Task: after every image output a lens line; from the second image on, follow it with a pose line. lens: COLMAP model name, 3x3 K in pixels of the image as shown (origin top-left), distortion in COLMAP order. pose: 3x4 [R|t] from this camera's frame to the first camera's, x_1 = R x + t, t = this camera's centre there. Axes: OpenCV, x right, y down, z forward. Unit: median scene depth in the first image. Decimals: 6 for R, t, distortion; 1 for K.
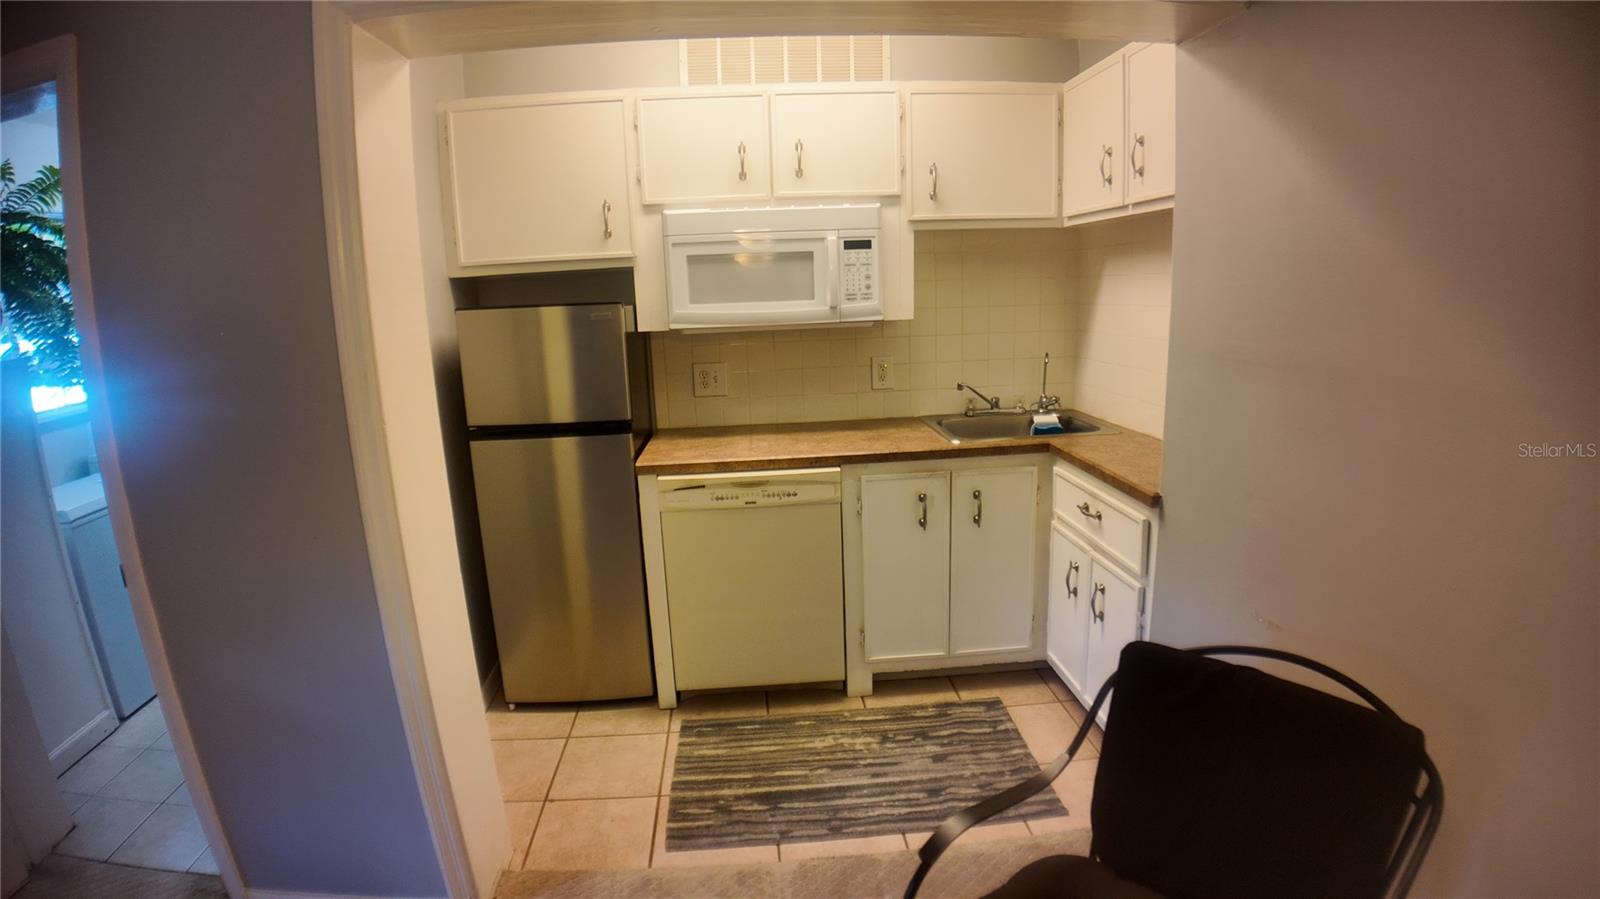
lens RADIAL K [[760.2, 0, 800.0], [0, 760.2, 449.5], [0, 0, 1]] dist [-0.115587, 0.000446]
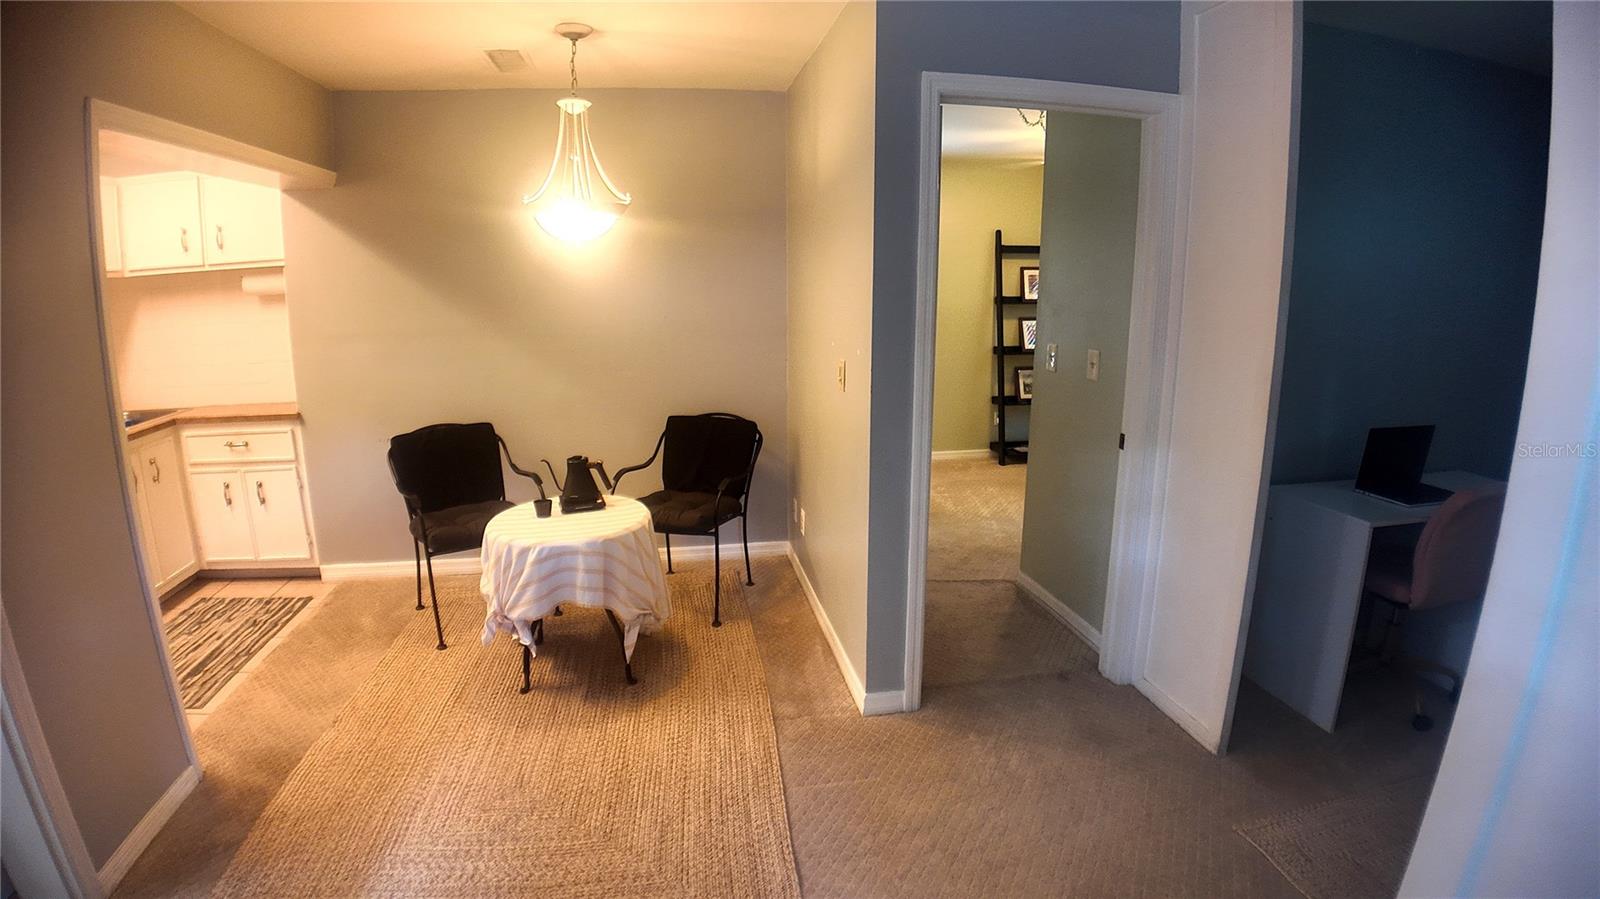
lens RADIAL K [[760.2, 0, 800.0], [0, 760.2, 449.5], [0, 0, 1]] dist [-0.115587, 0.000446]
pose [[-0.100612, -0.177039, 0.979048, -1.284472], [0.213667, 0.957236, 0.195053, 0.054898], [-0.971712, 0.228815, -0.058482, -0.134394]]
